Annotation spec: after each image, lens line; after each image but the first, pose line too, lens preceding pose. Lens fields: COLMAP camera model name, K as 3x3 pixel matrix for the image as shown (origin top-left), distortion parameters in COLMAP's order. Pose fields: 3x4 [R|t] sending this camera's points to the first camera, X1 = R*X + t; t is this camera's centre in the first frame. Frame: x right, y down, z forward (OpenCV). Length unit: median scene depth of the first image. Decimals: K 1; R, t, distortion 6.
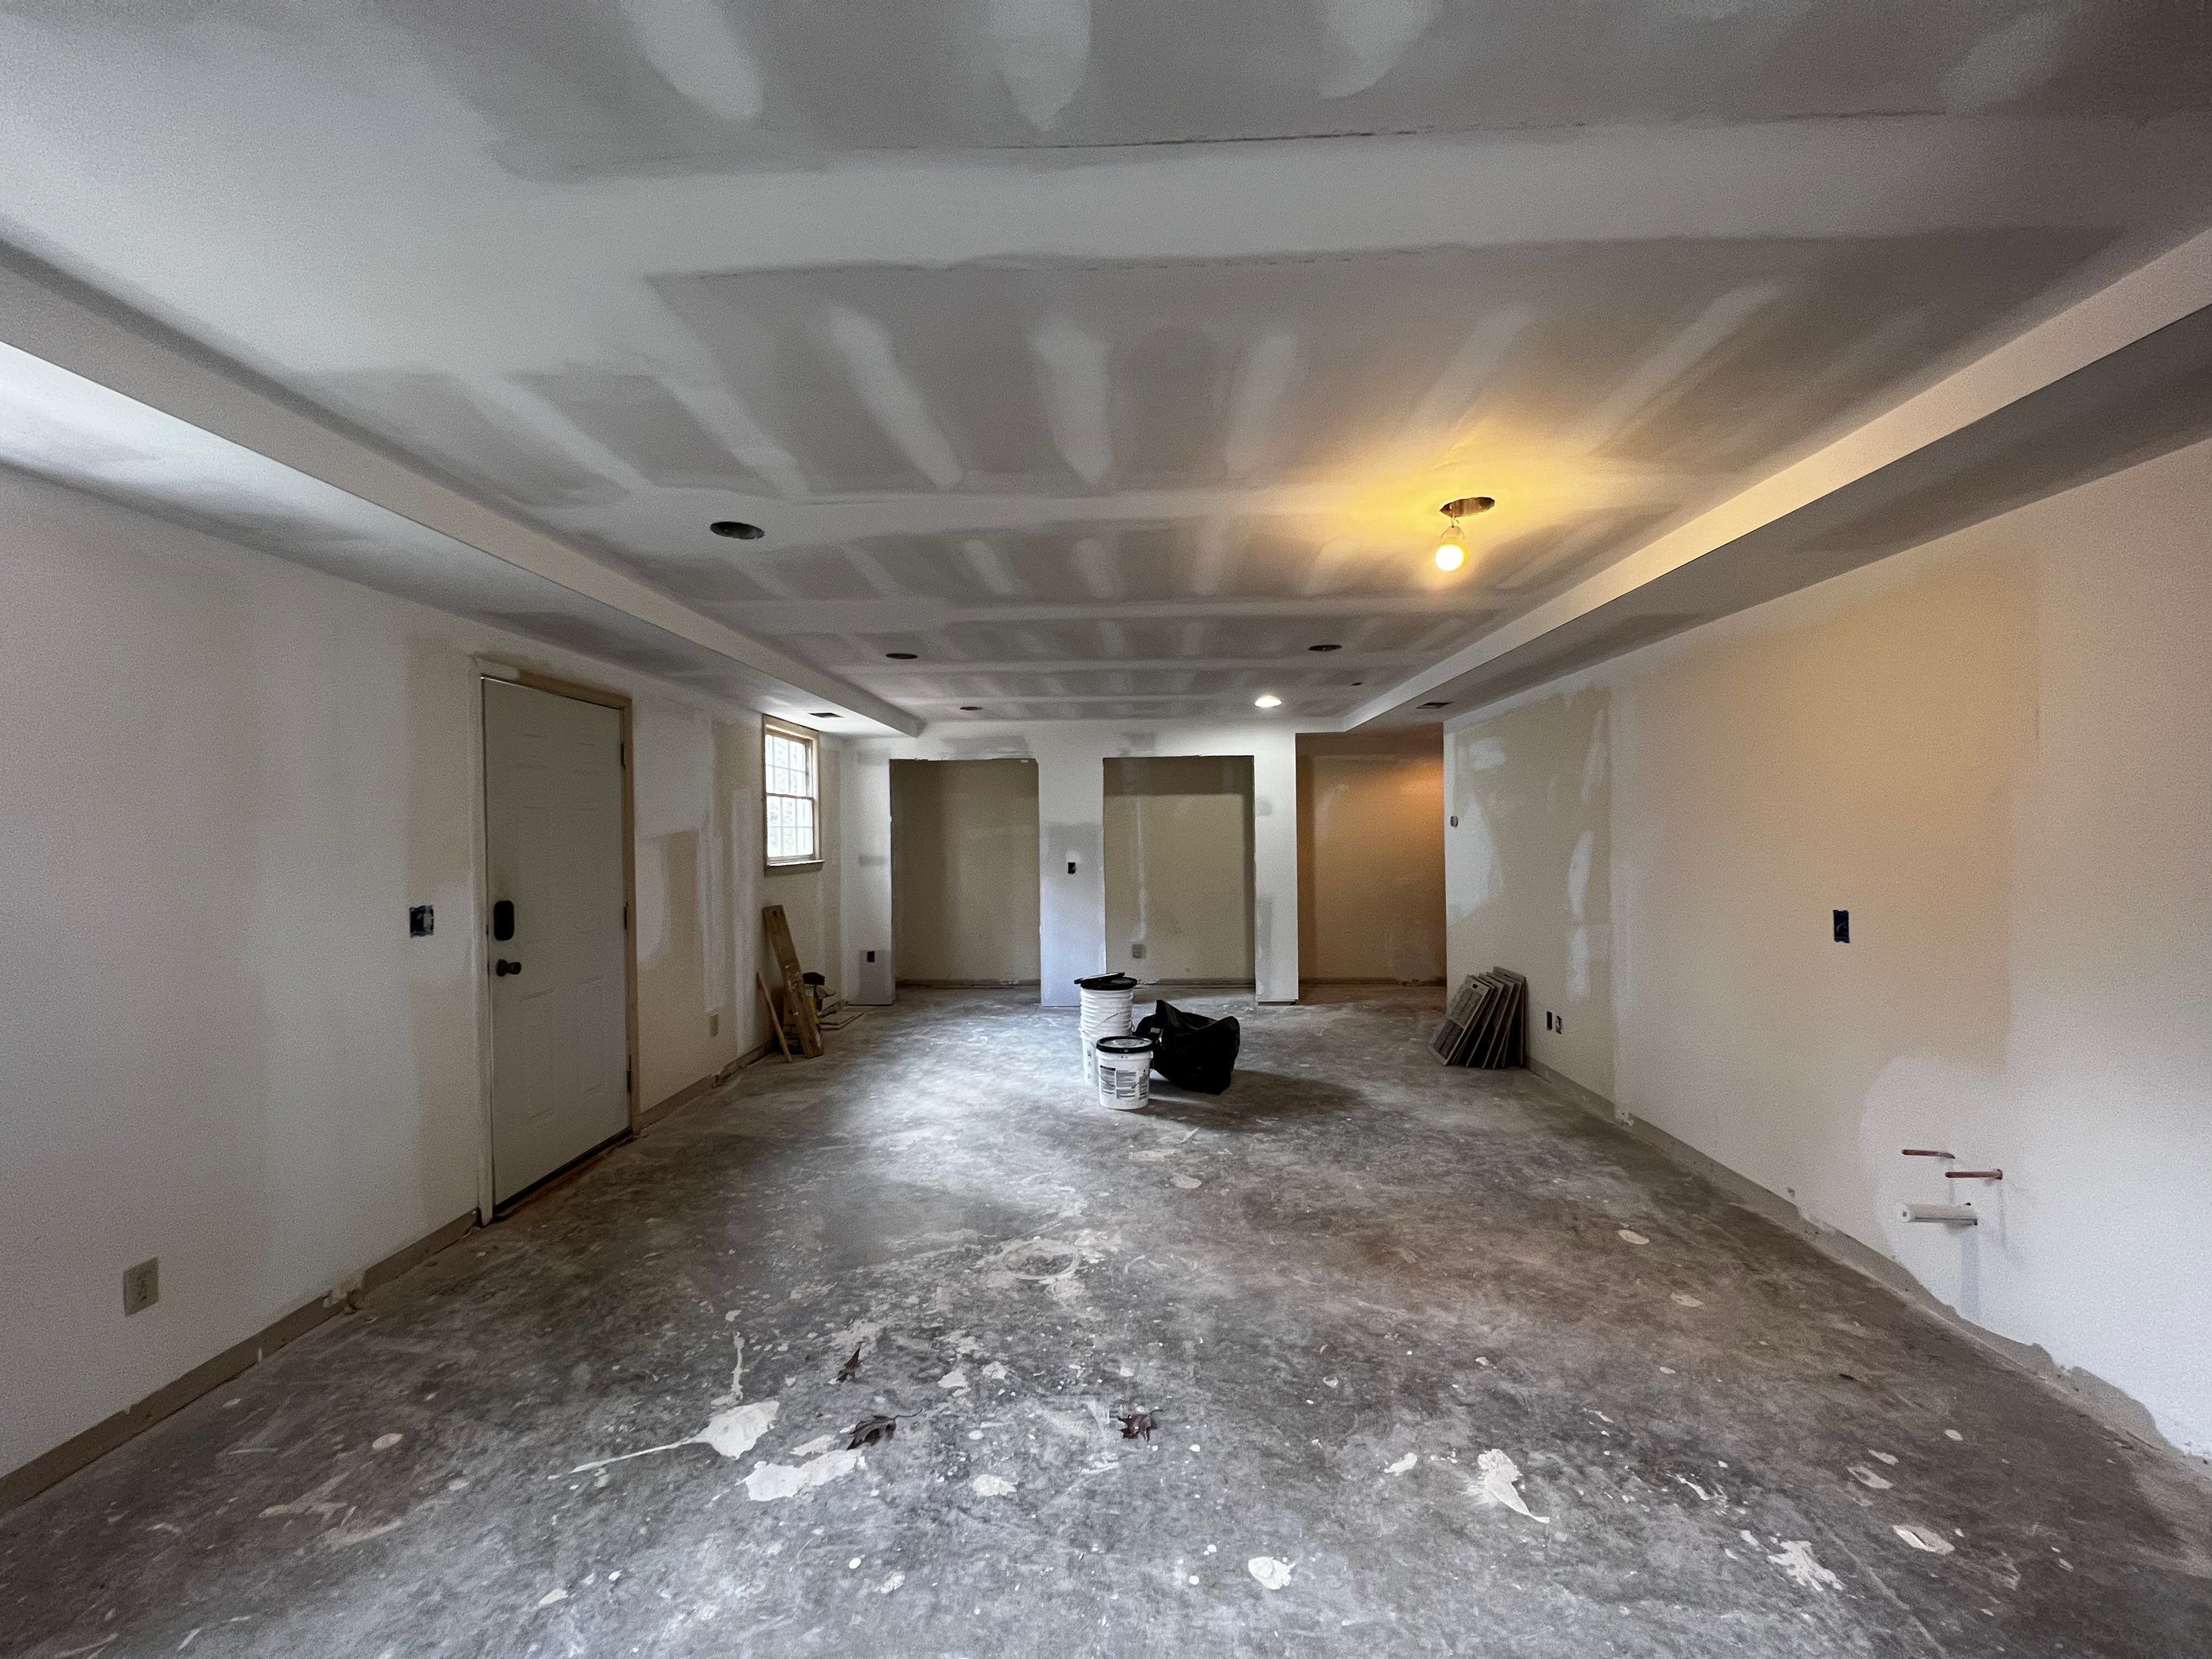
lens RADIAL K [[881.3, 0, 1099.3], [0, 881.3, 835.5], [0, 0, 1]] dist [-0.006789, 0.000057]
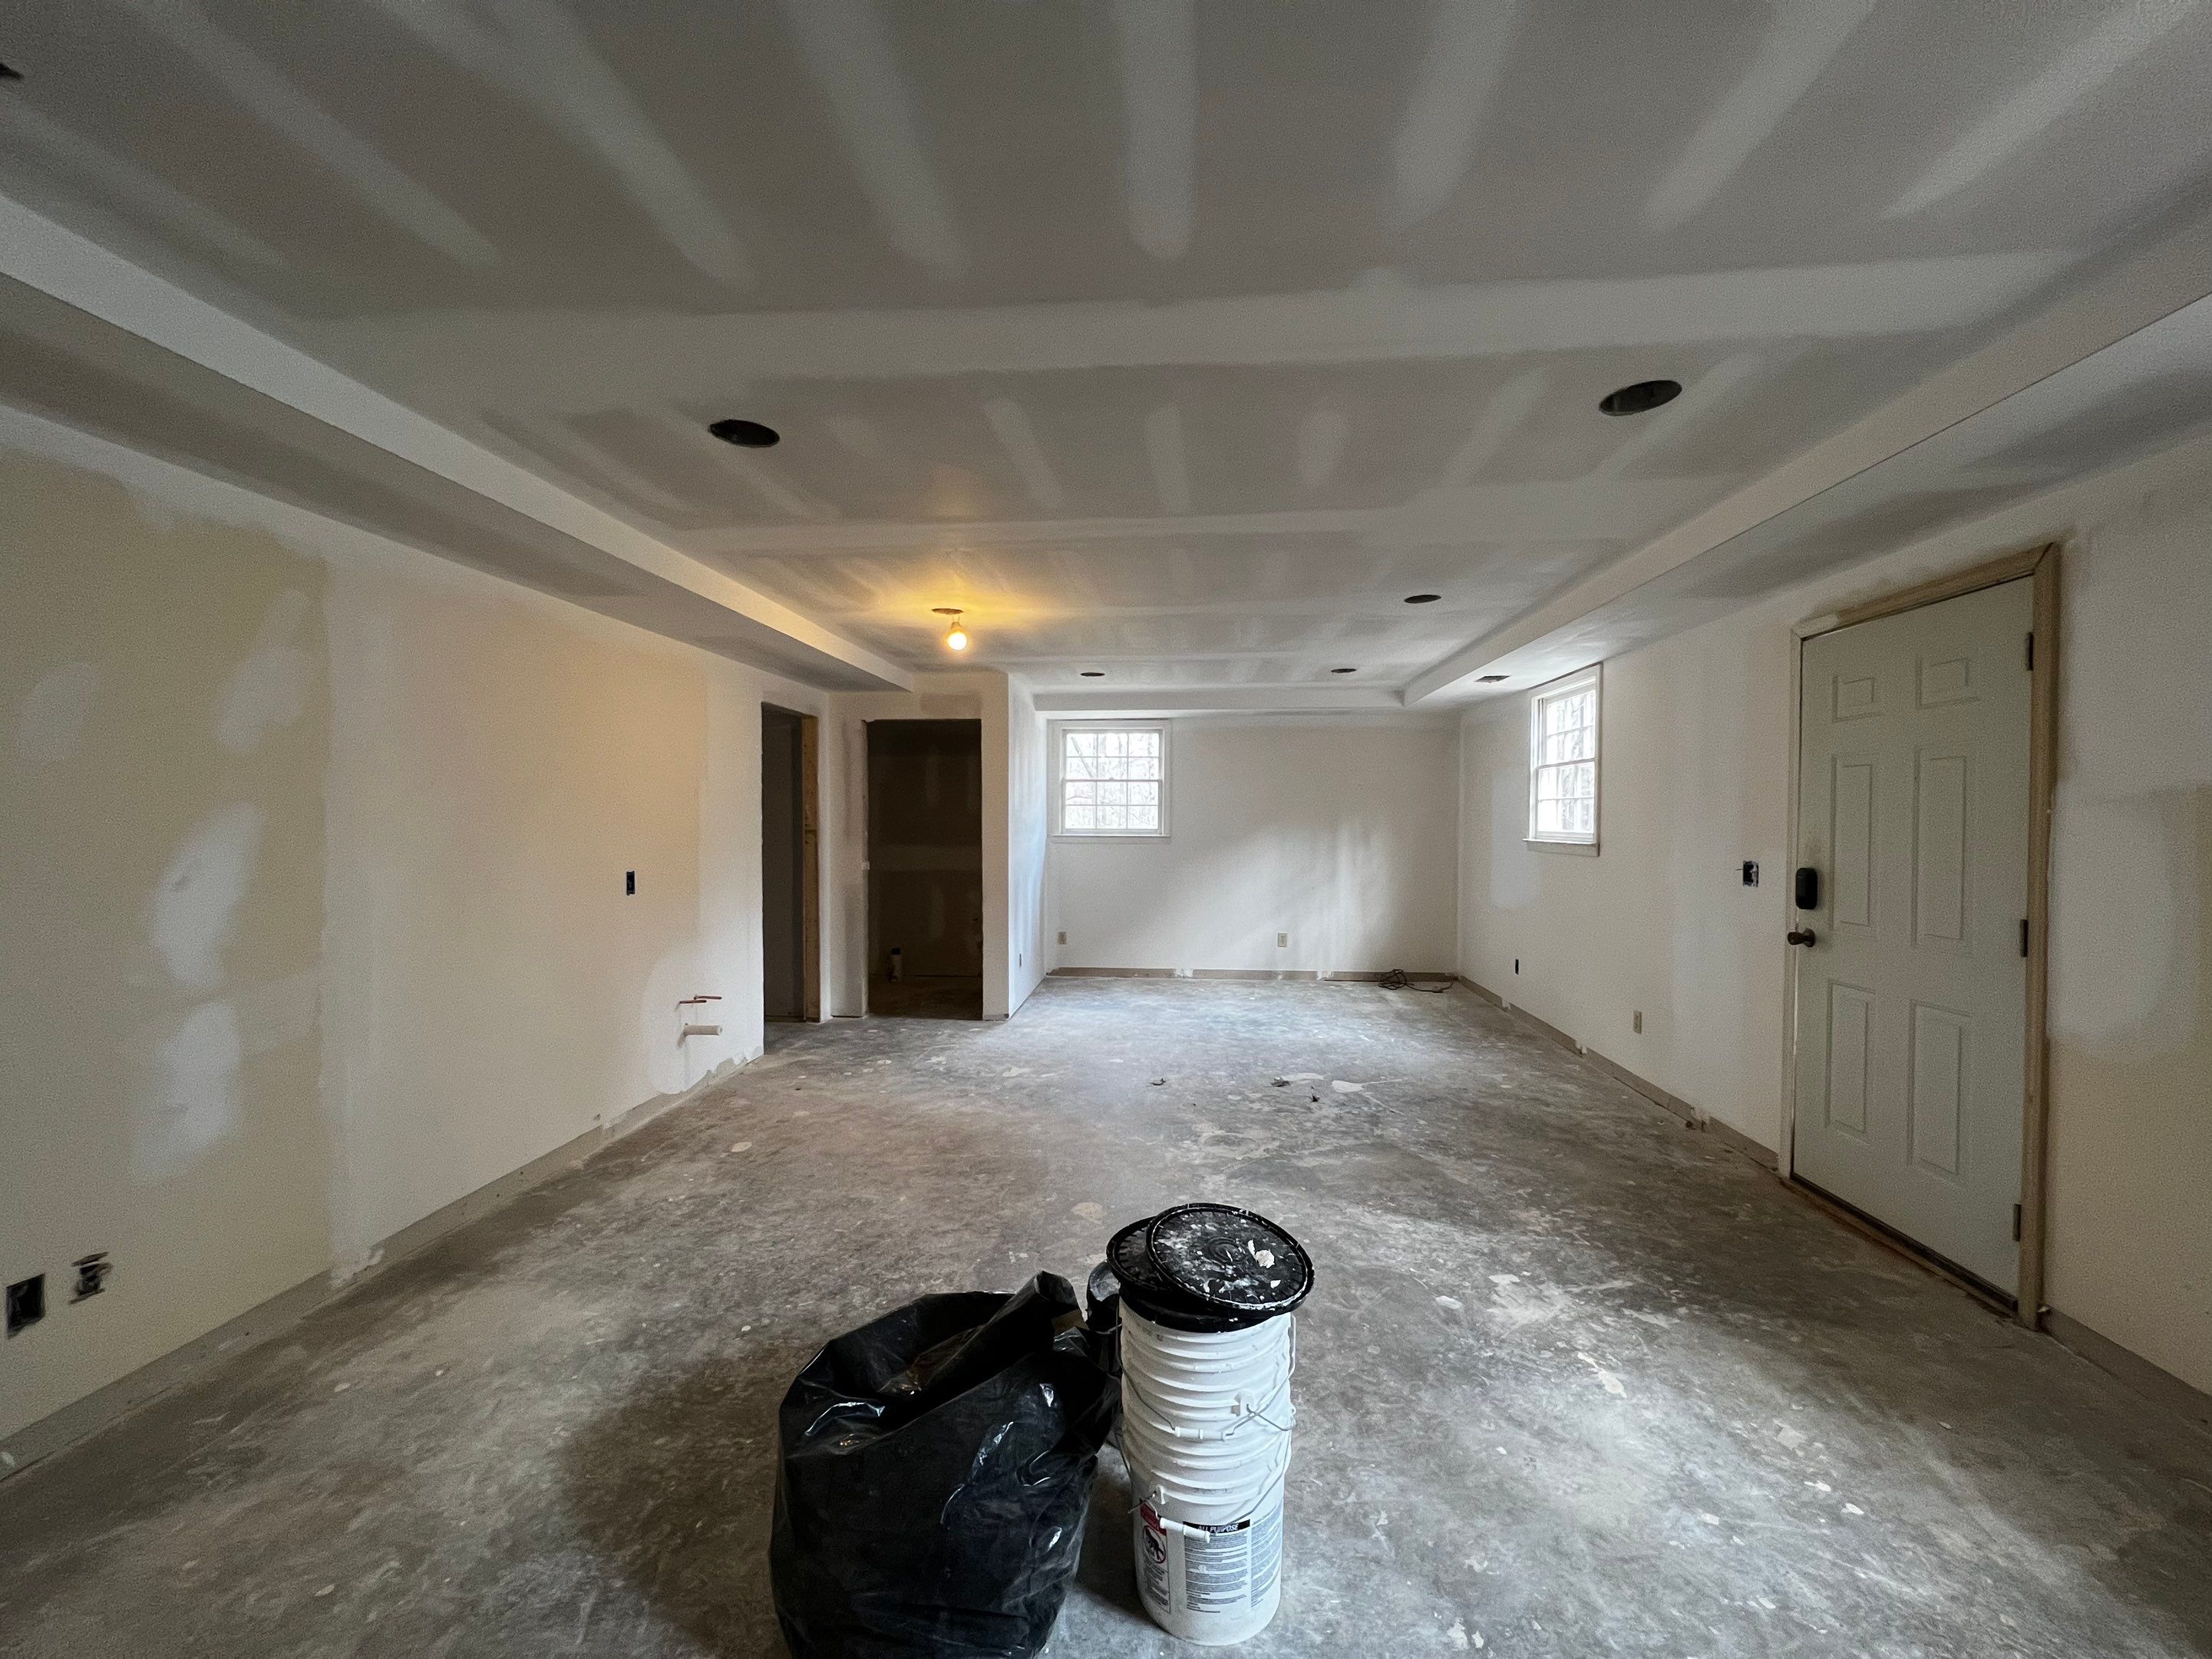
lens RADIAL K [[881.3, 0, 1111.4], [0, 881.3, 826.7], [0, 0, 1]] dist [-0.006789, 0.000057]
pose [[-0.999053, 0.011433, 0.041970, 0.043526], [0.011839, 0.999885, 0.009440, 0.012041], [-0.041858, 0.009928, -0.999074, 2.213257]]
